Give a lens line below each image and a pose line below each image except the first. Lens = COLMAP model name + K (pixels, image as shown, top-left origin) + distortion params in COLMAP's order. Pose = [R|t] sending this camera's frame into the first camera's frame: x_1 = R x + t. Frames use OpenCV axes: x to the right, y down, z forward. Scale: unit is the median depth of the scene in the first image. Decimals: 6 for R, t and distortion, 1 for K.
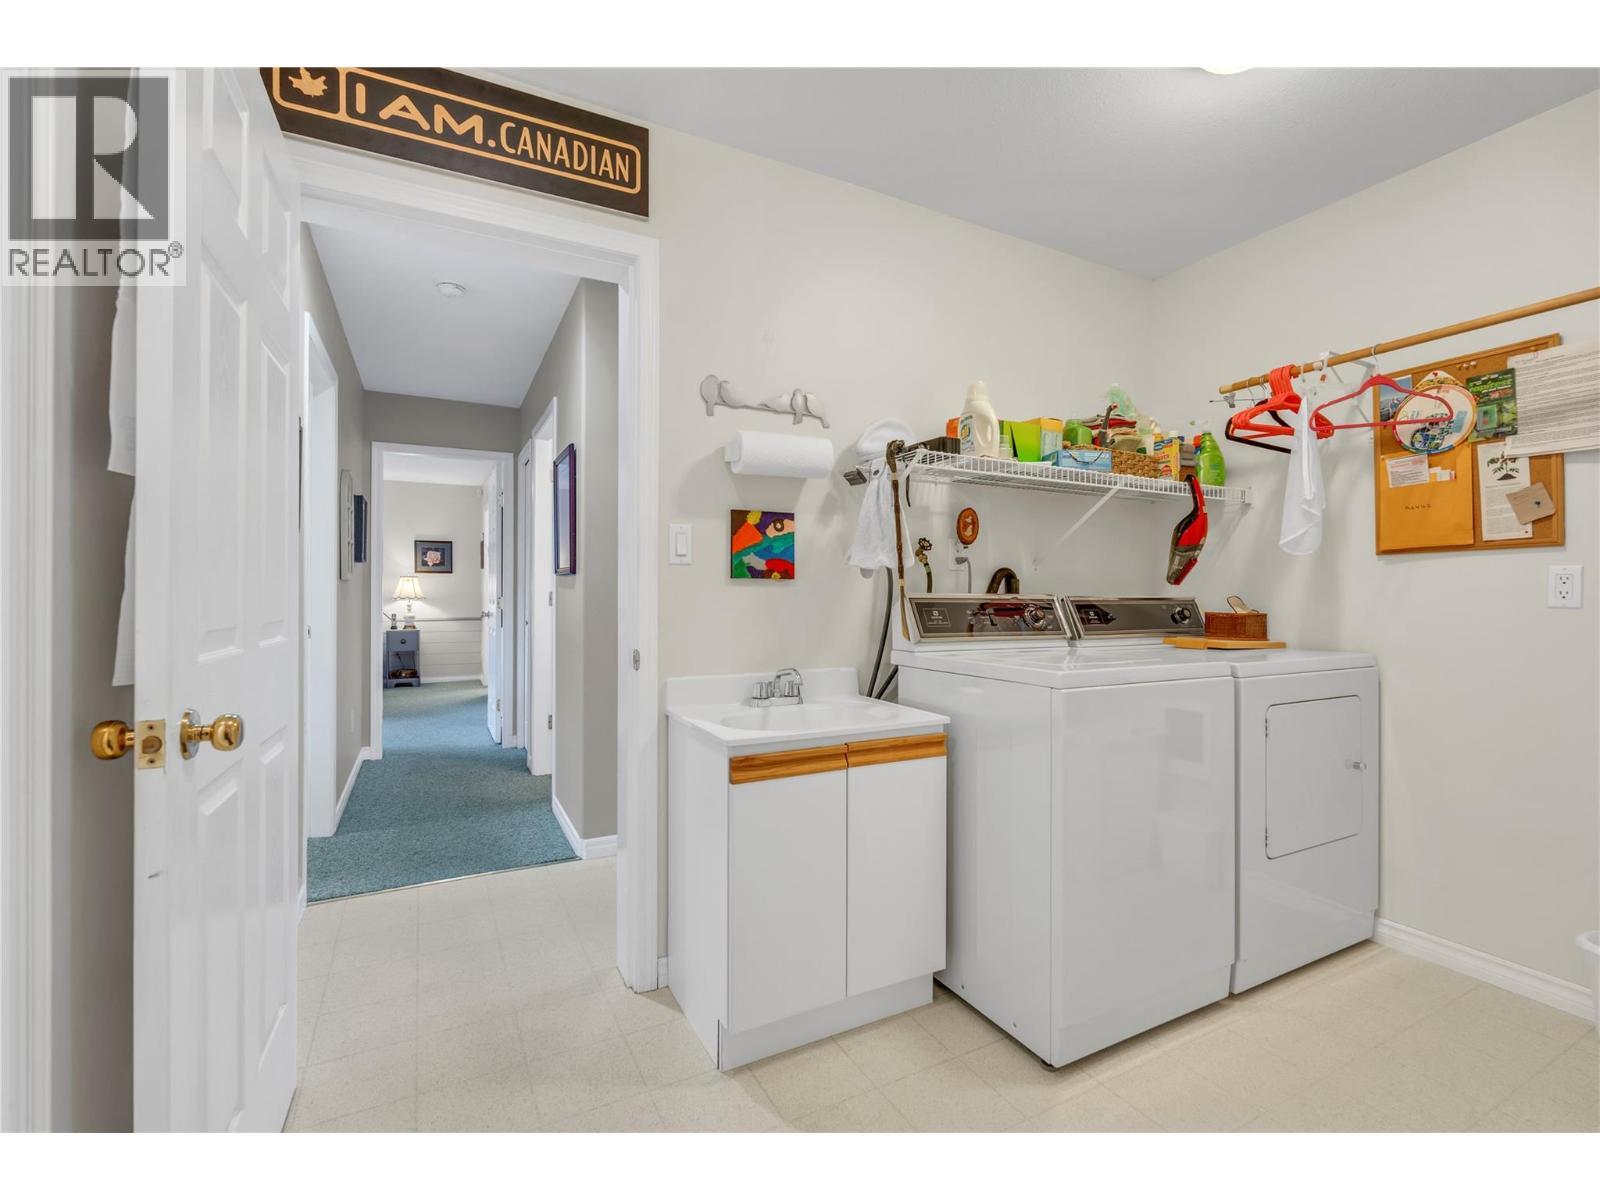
lens RADIAL K [[702.7, 0, 799.2], [0, 702.7, 593.2], [0, 0, 1]] dist [-0.001198, 0.000178]
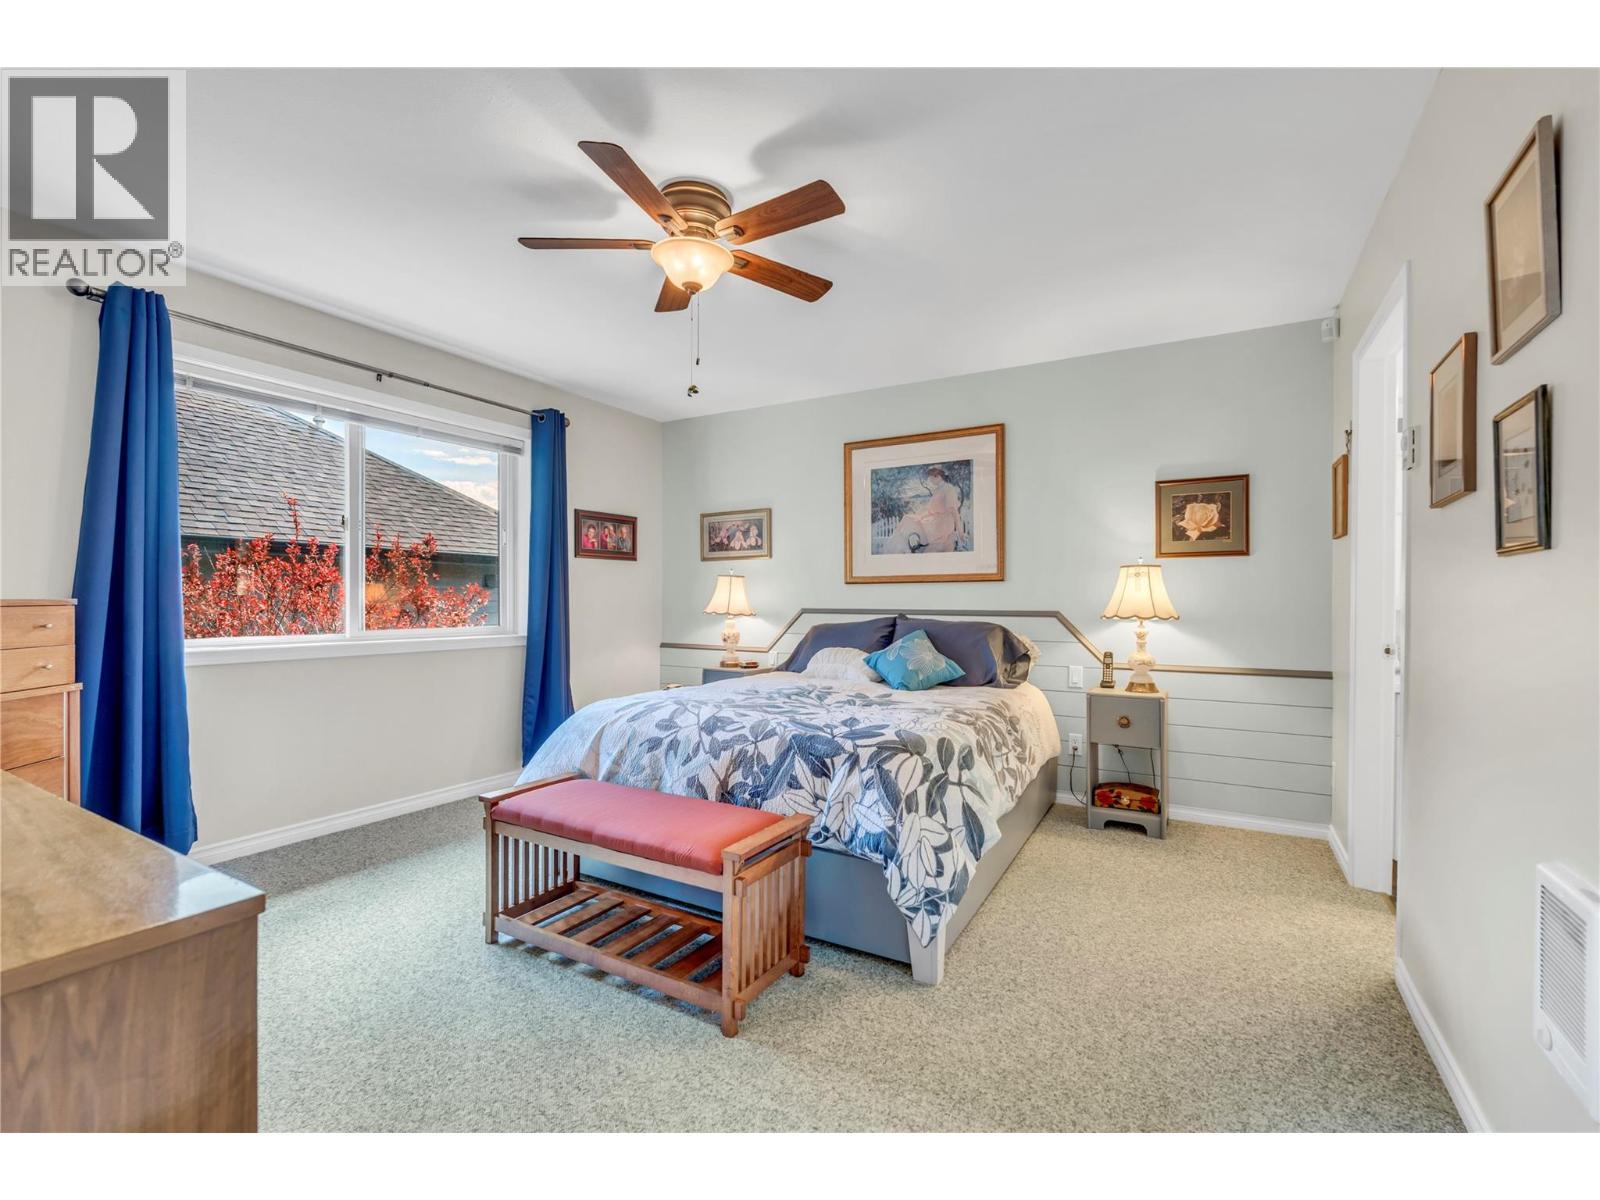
lens RADIAL K [[714.3, 0, 793.0], [0, 714.3, 624.2], [0, 0, 1]] dist [-0.002385, -0.000106]
pose [[0.548910, 0.019546, -0.835653, -0.302635], [0.005433, 0.999622, 0.026950, -0.001265], [0.835864, -0.019333, 0.548596, 0.572135]]
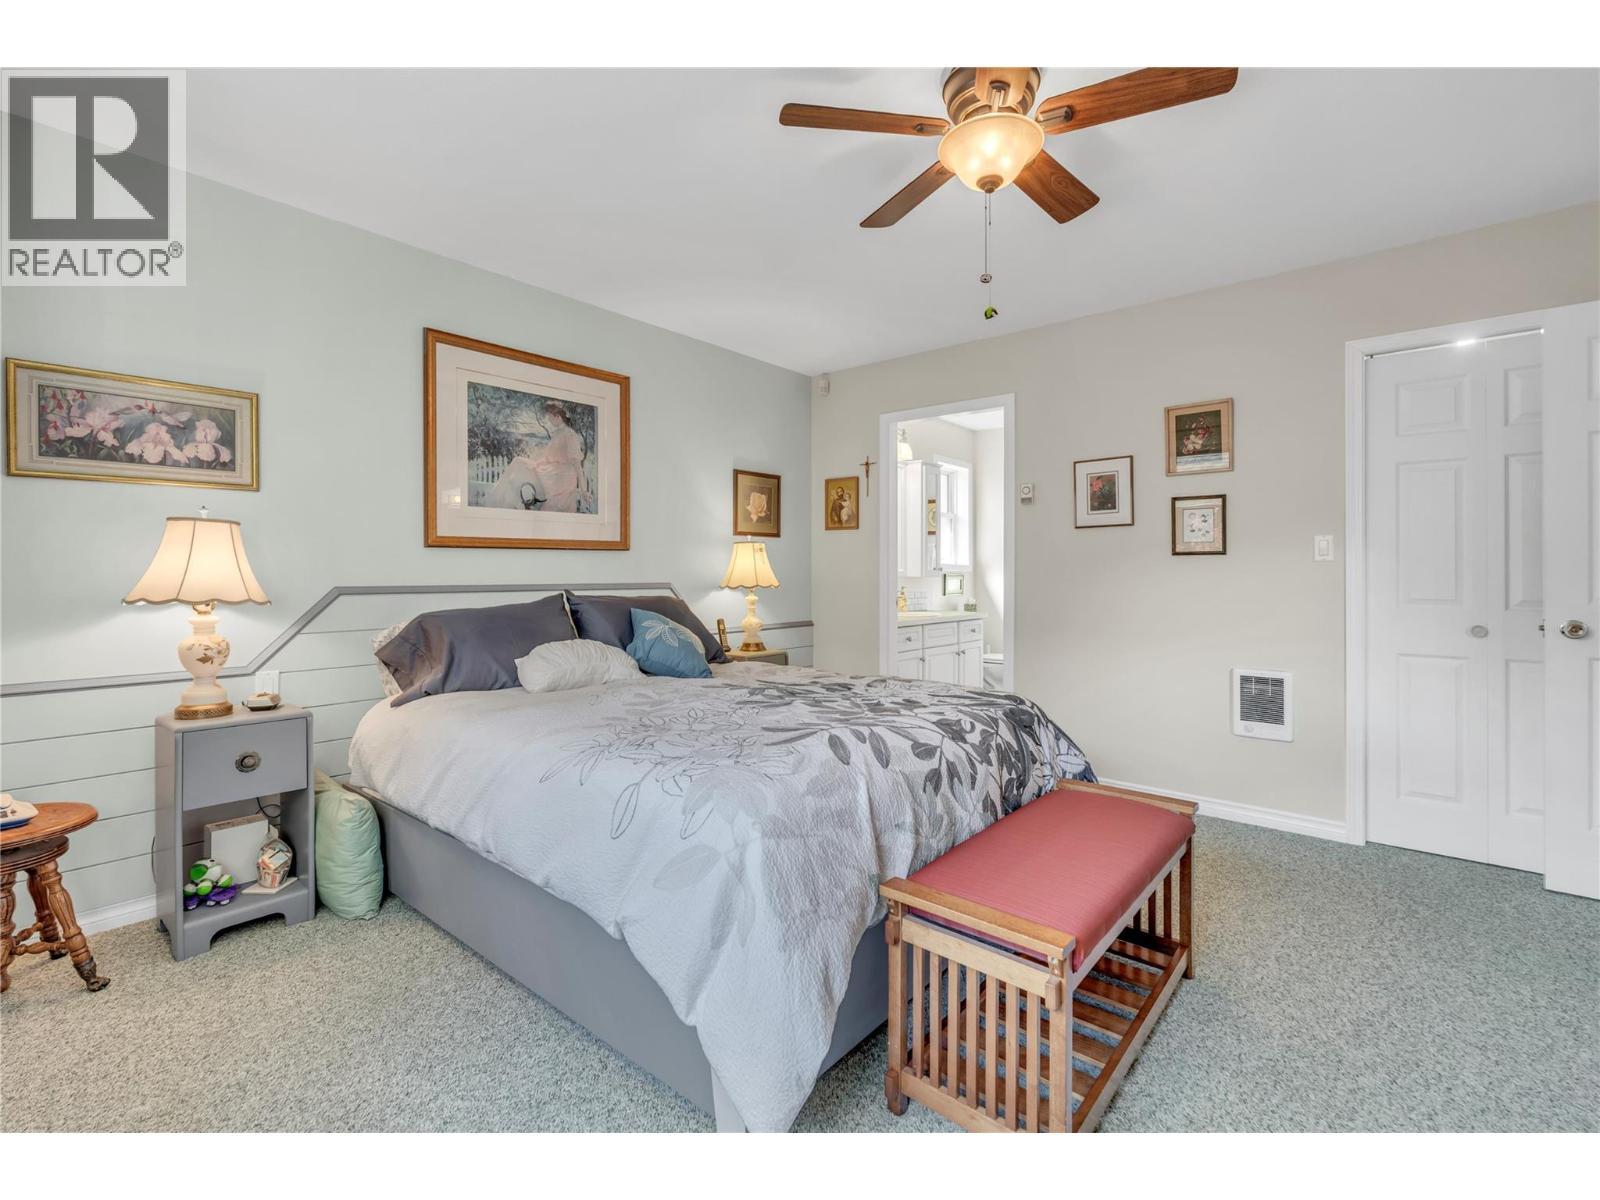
lens RADIAL K [[702.7, 0, 799.2], [0, 702.7, 593.2], [0, 0, 1]] dist [-0.001198, 0.000178]
pose [[0.924332, -0.022620, 0.380919, -0.693895], [0.010313, 0.999358, 0.034319, -0.004172], [-0.381451, -0.027794, 0.923971, 0.517190]]
